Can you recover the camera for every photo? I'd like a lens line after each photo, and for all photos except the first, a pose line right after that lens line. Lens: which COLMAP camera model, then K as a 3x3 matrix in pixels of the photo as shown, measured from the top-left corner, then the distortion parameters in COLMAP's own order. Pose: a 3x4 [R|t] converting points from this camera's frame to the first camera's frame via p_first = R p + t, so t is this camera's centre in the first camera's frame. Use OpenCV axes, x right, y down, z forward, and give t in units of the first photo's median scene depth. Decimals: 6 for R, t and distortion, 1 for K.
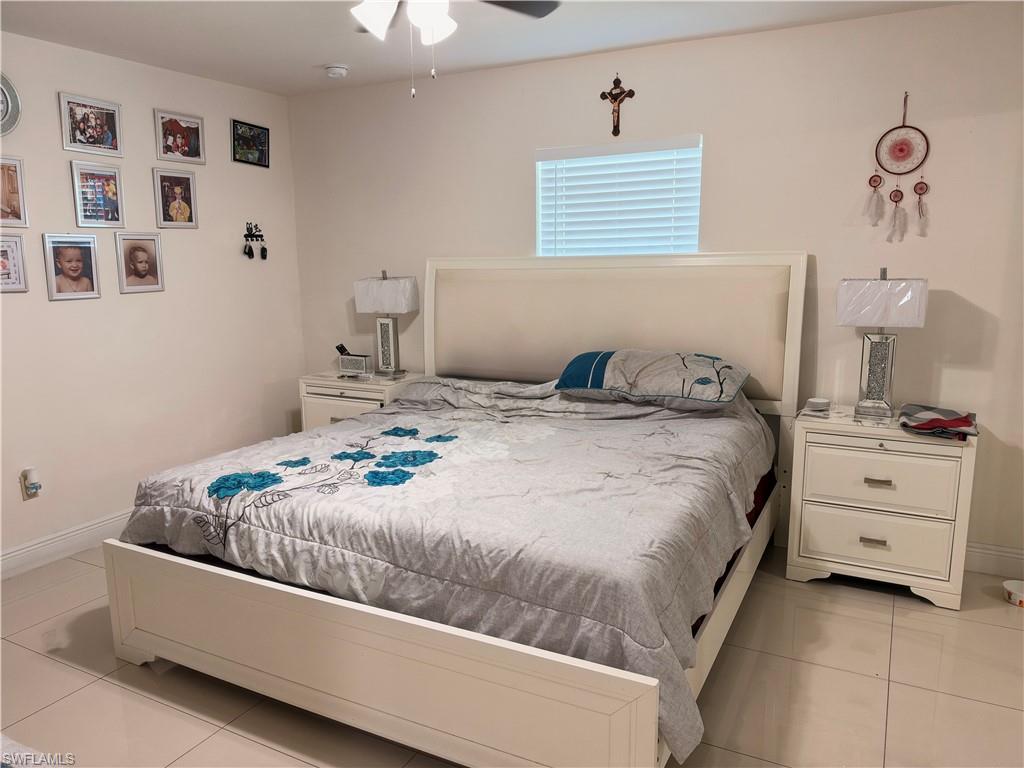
lens RADIAL K [[741.2, 0, 512.0], [0, 741.2, 384.0], [0, 0, 1]] dist [0.003245, -0.001890]
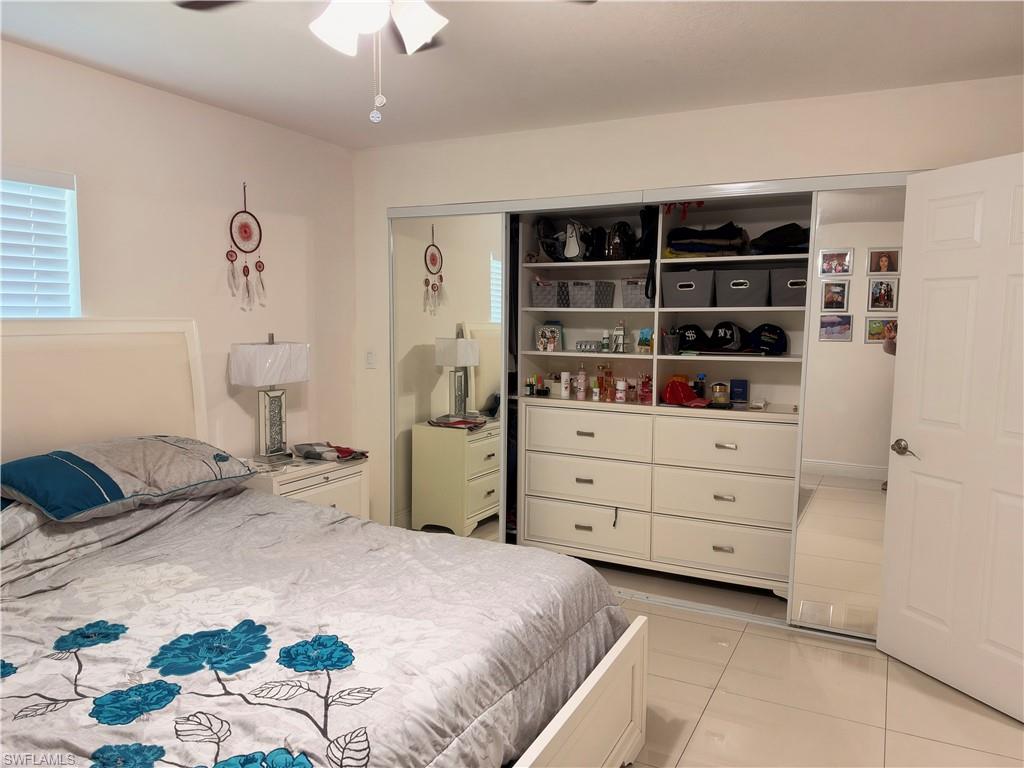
lens RADIAL K [[741.2, 0, 512.0], [0, 741.2, 384.0], [0, 0, 1]] dist [0.003245, -0.001890]
pose [[0.008011, -0.089248, 0.995977, -0.645784], [0.157248, 0.983730, 0.086886, -0.117984], [-0.987527, 0.155919, 0.021915, 0.605755]]
